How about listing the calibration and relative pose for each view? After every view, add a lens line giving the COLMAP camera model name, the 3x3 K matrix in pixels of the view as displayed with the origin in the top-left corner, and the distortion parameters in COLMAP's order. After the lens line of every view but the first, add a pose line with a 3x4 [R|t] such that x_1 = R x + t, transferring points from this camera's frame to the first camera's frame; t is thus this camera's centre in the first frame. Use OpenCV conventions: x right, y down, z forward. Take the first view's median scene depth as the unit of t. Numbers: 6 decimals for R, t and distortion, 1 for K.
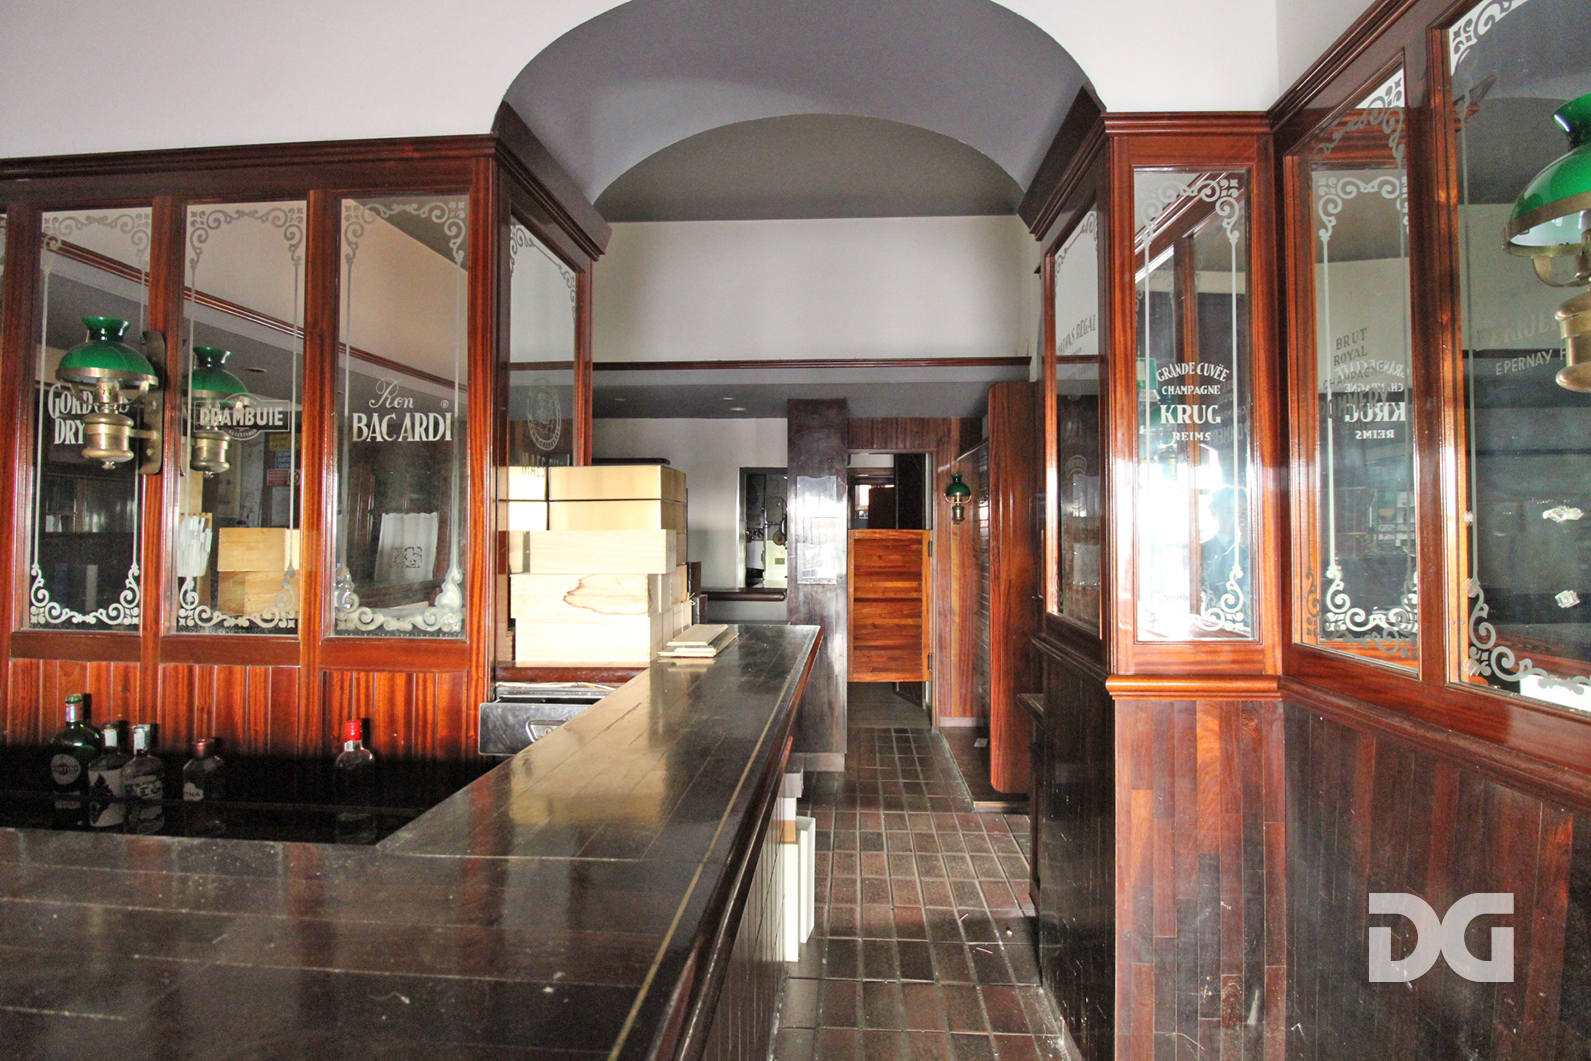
lens RADIAL K [[734.0, 0, 806.8], [0, 734.0, 521.5], [0, 0, 1]] dist [-0.003334, -0.010338]
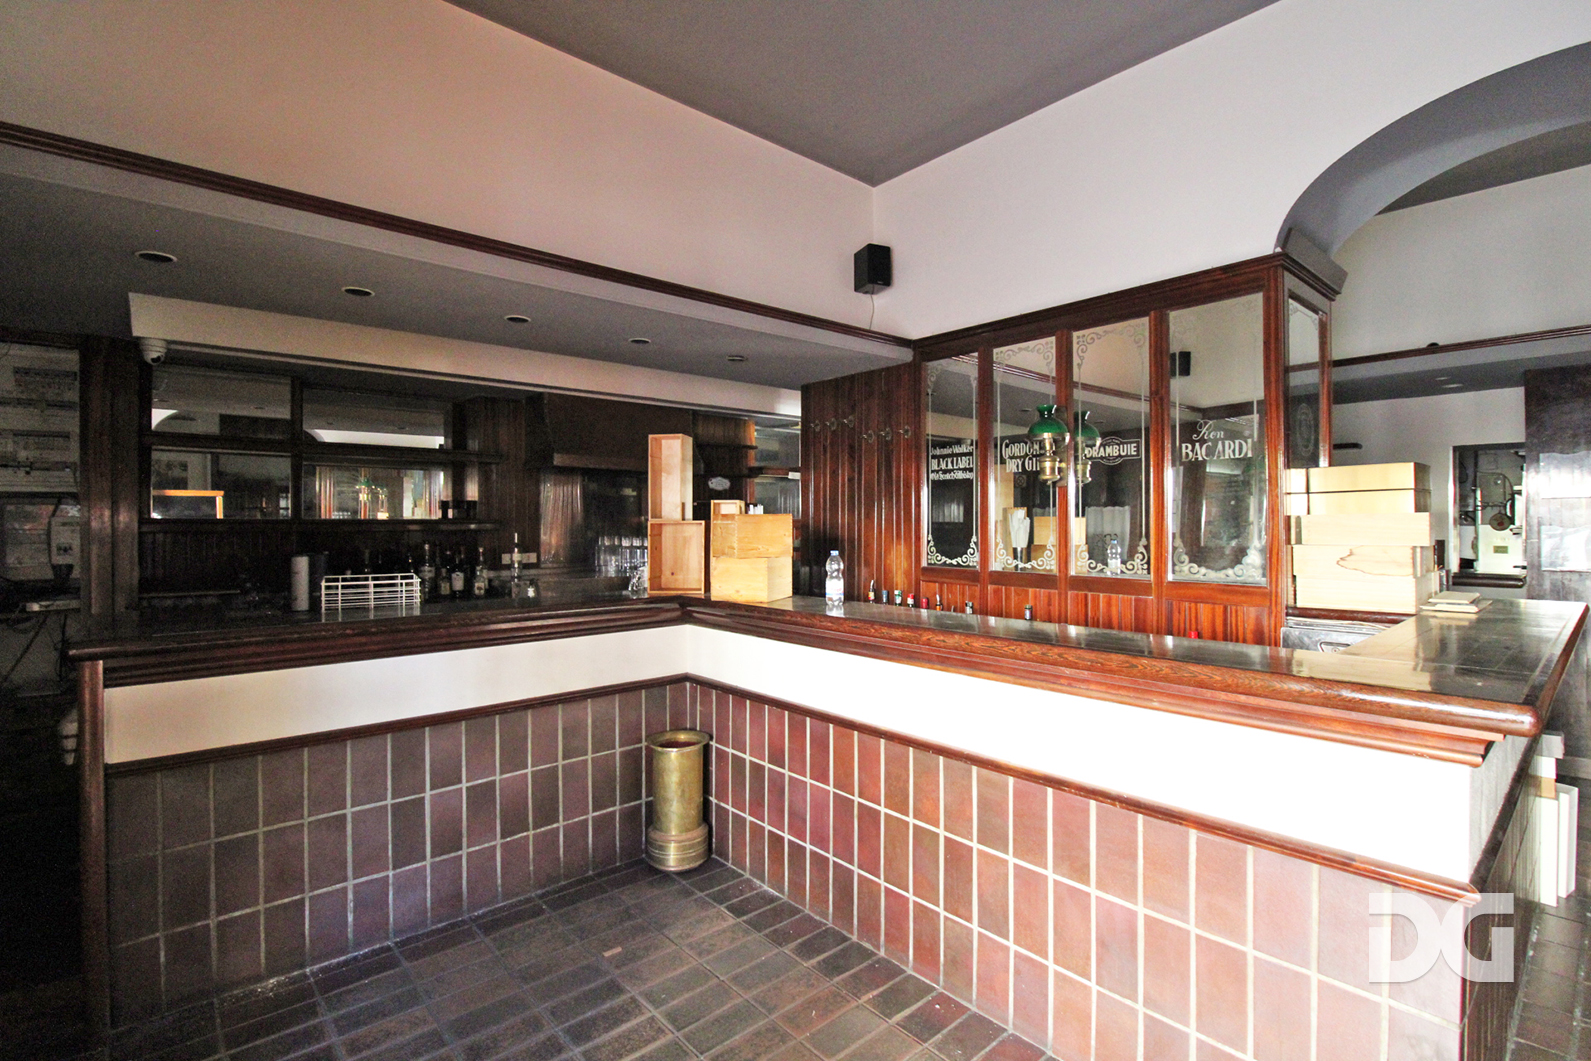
lens RADIAL K [[734.0, 0, 806.8], [0, 734.0, 521.5], [0, 0, 1]] dist [-0.003334, -0.010338]
pose [[0.708343, -0.007762, -0.705826, -0.049399], [0.019939, 0.999761, 0.009015, -0.005759], [0.705587, -0.020459, 0.708328, -0.578484]]
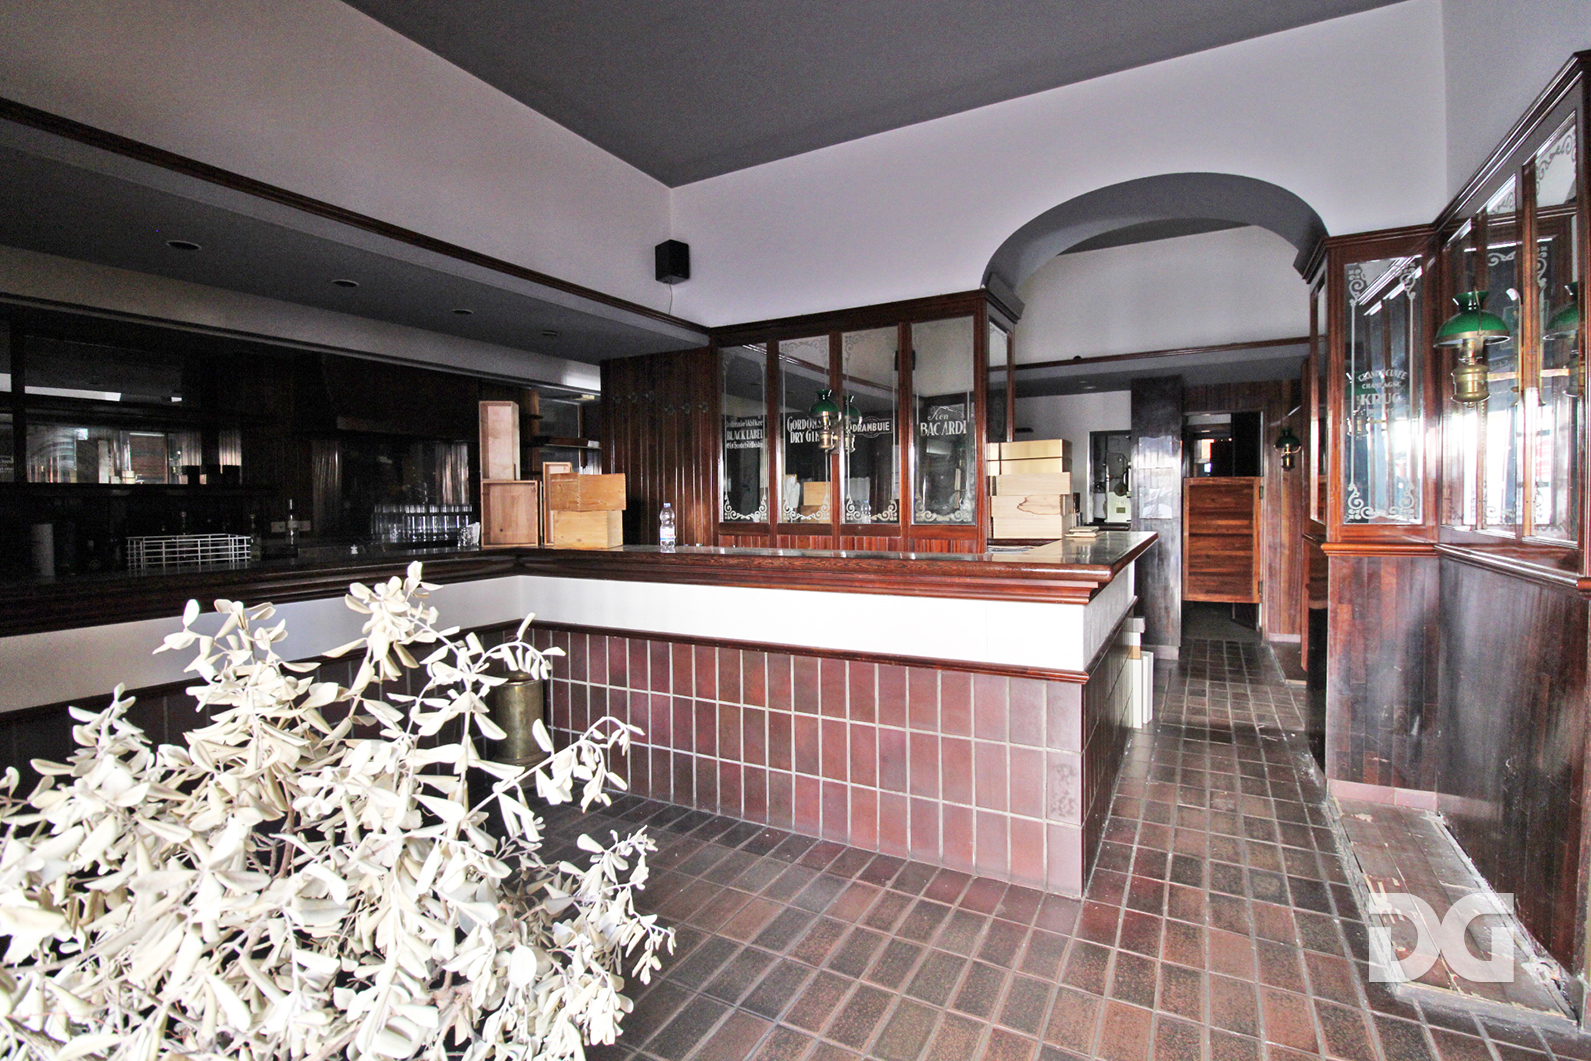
lens RADIAL K [[734.0, 0, 806.8], [0, 734.0, 521.5], [0, 0, 1]] dist [-0.003334, -0.010338]
pose [[0.907173, -0.000558, -0.420757, -0.001263], [0.022288, 0.998659, 0.046730, 0.028758], [0.420166, -0.051770, 0.905969, -0.904100]]
